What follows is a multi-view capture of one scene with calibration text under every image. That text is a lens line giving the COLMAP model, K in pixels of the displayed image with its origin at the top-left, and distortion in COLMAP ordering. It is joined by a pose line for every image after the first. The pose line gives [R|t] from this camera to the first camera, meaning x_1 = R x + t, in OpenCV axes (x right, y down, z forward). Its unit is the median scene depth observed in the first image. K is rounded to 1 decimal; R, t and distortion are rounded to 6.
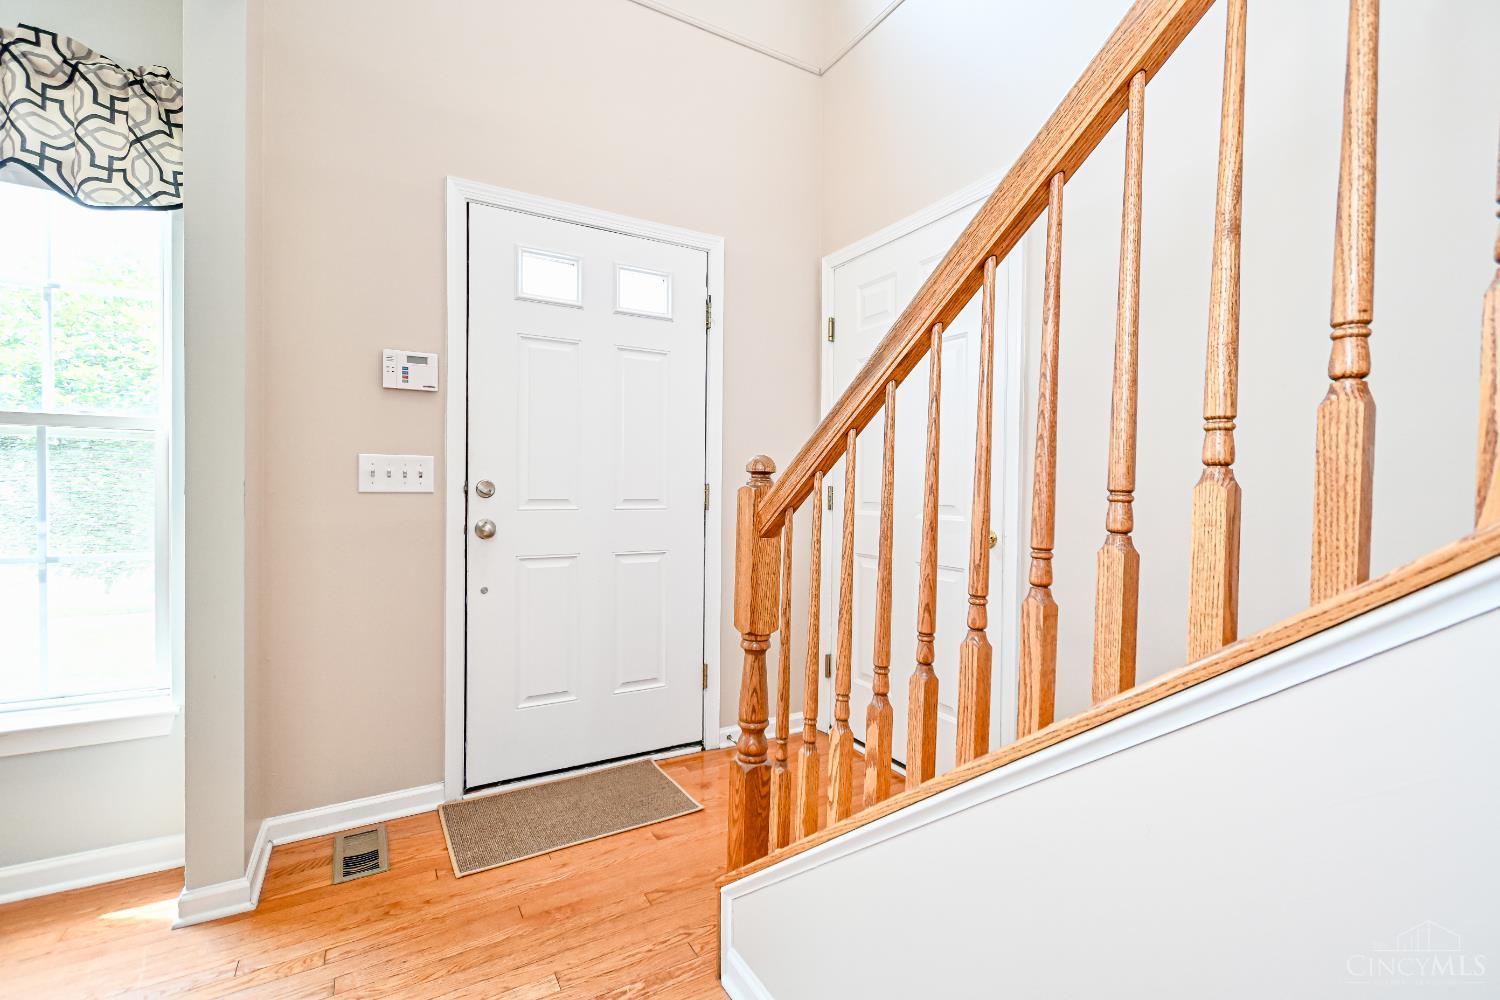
lens RADIAL K [[659.9, 0, 746.9], [0, 659.9, 495.3], [0, 0, 1]] dist [0.009101, -0.001726]
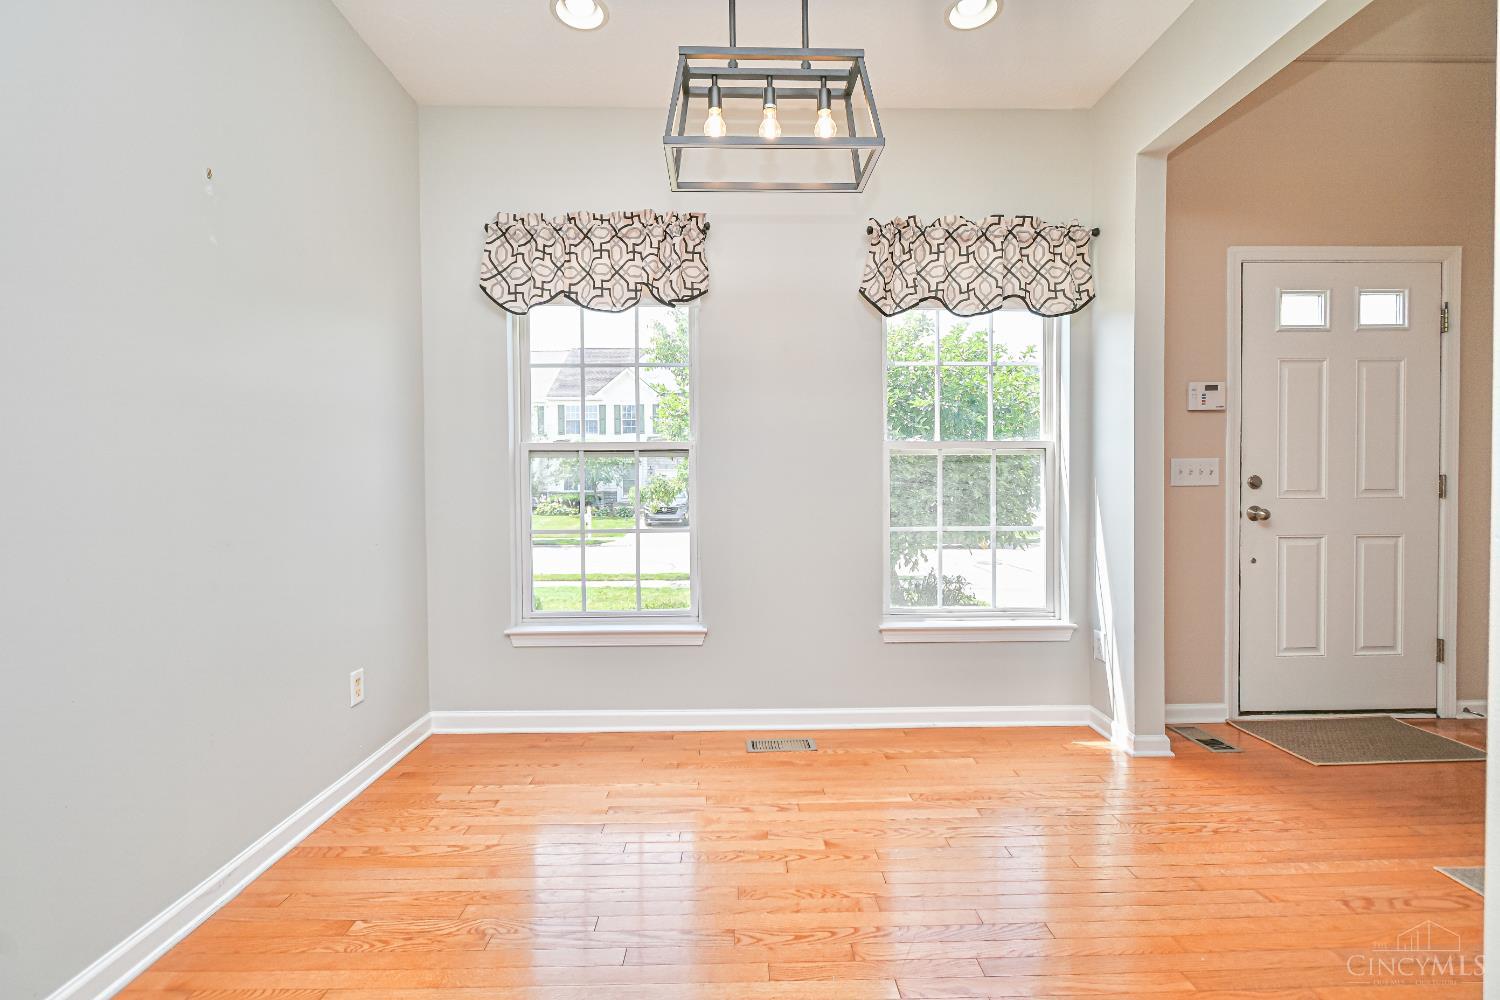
lens RADIAL K [[659.9, 0, 753.9], [0, 659.9, 497.1], [0, 0, 1]] dist [0.009101, -0.001726]
pose [[0.880555, -0.008397, -0.473870, -0.669227], [0.010693, 0.999941, 0.002151, 0.006089], [0.473824, -0.006961, 0.880592, -0.629608]]
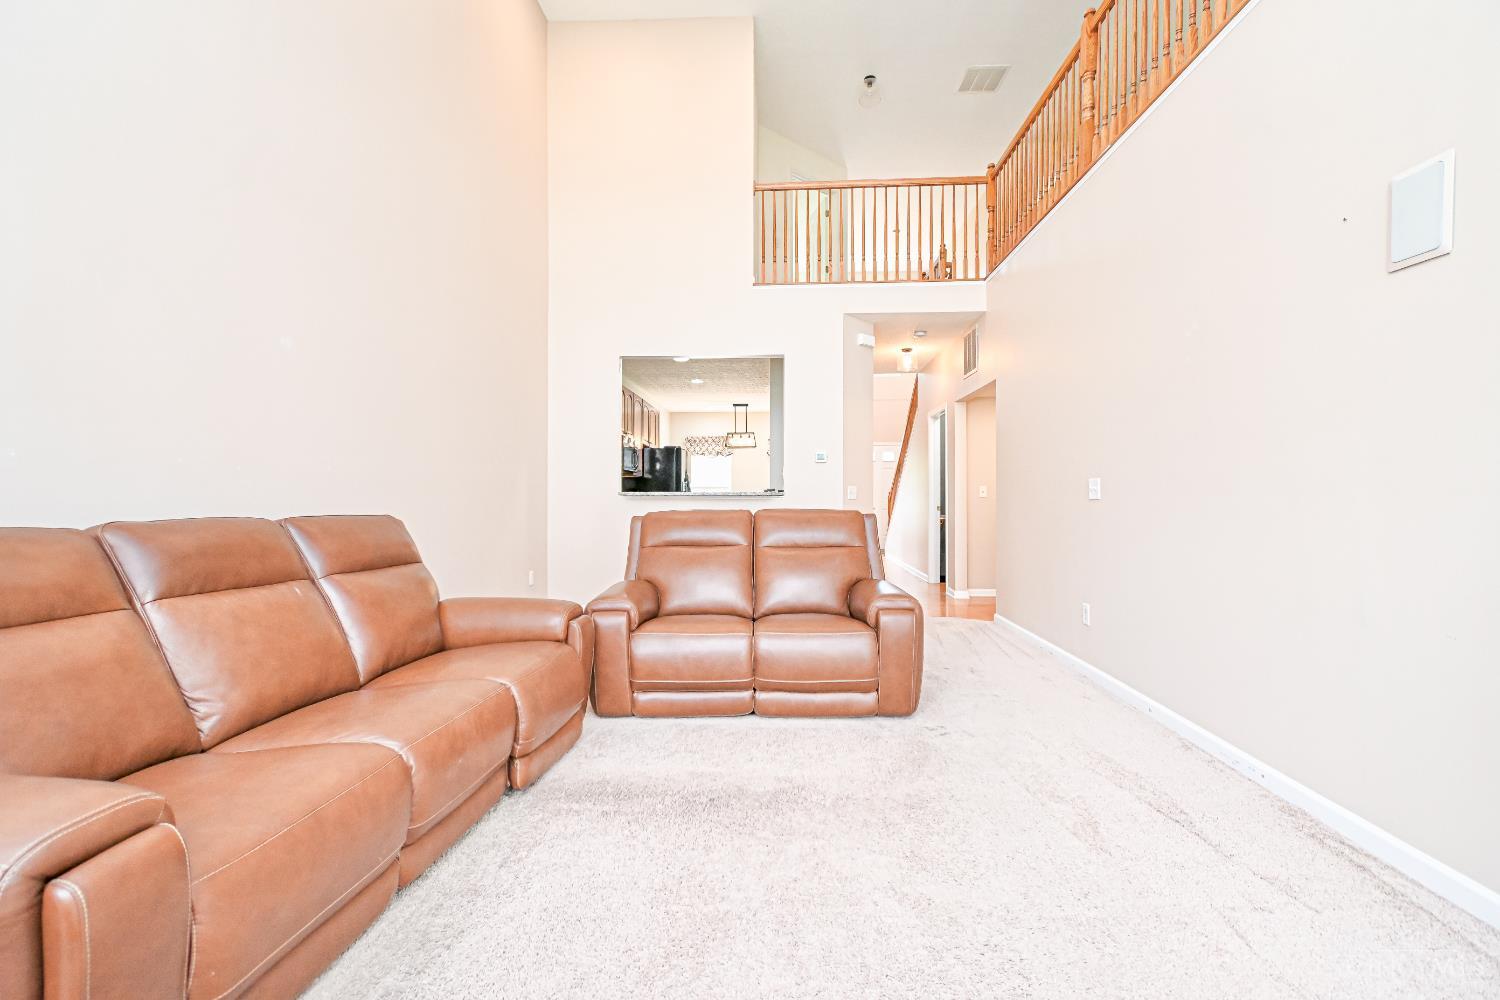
lens RADIAL K [[659.9, 0, 751.1], [0, 659.9, 501.3], [0, 0, 1]] dist [0.009101, -0.001726]
pose [[0.842288, -0.008126, -0.538967, 2.018609], [0.003706, 0.999950, -0.009284, 0.086874], [0.539016, 0.005822, 0.842276, -4.505556]]
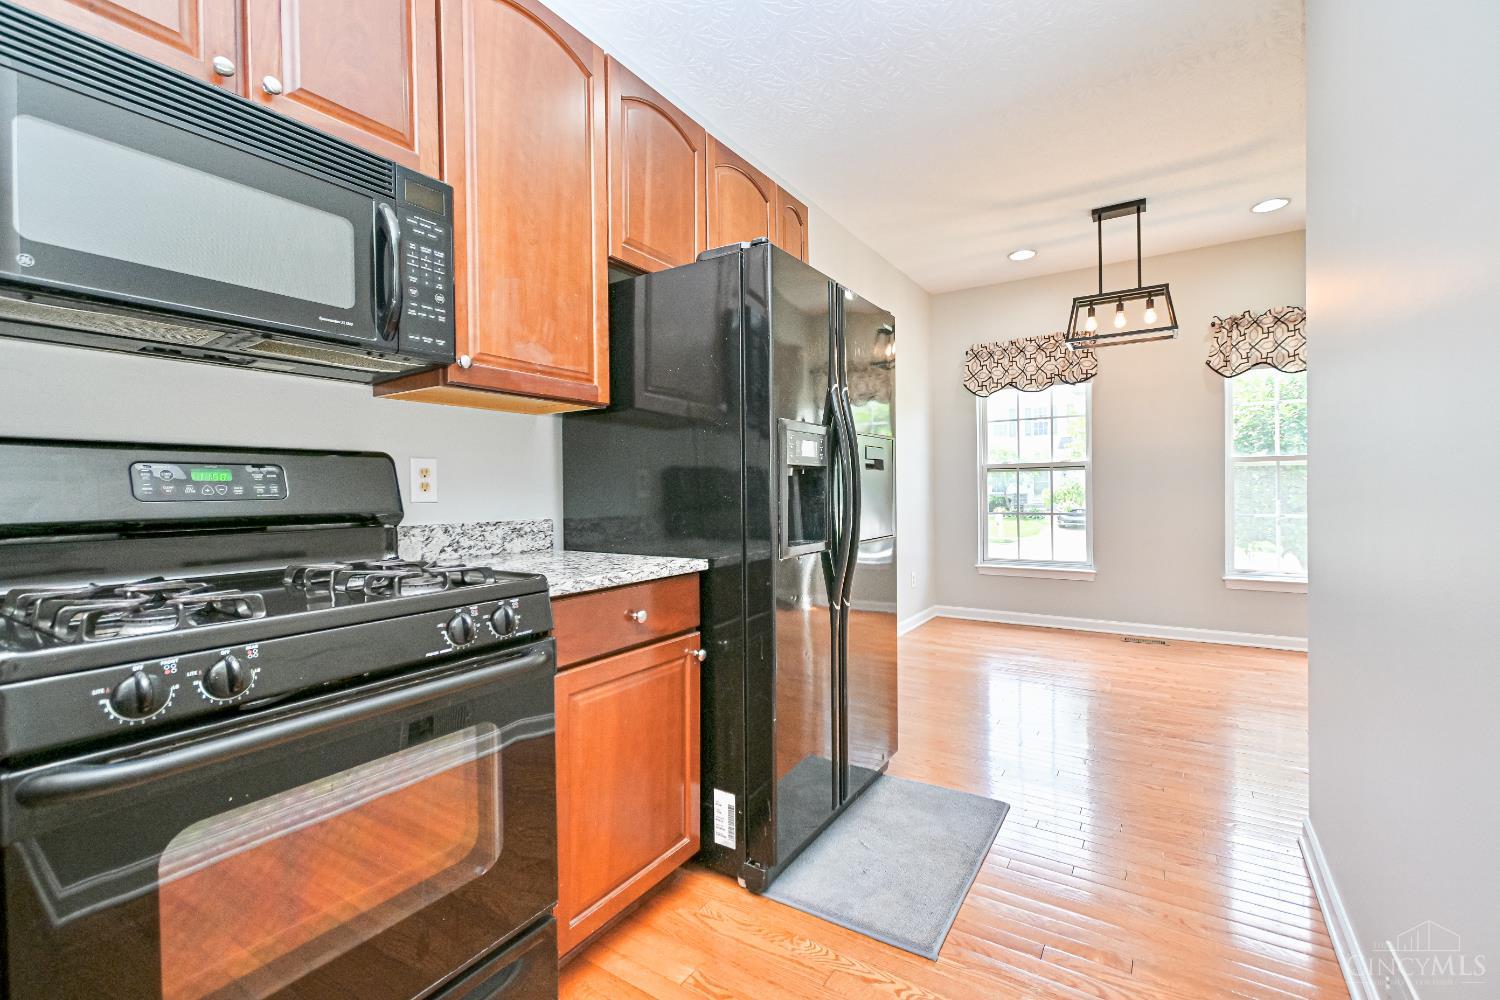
lens RADIAL K [[659.9, 0, 750.8], [0, 659.9, 496.7], [0, 0, 1]] dist [0.009101, -0.001726]
pose [[0.460815, -0.010099, -0.887439, 0.100384], [0.007844, 0.999943, -0.007306, 0.023749], [0.887462, -0.003594, 0.460868, -1.621597]]
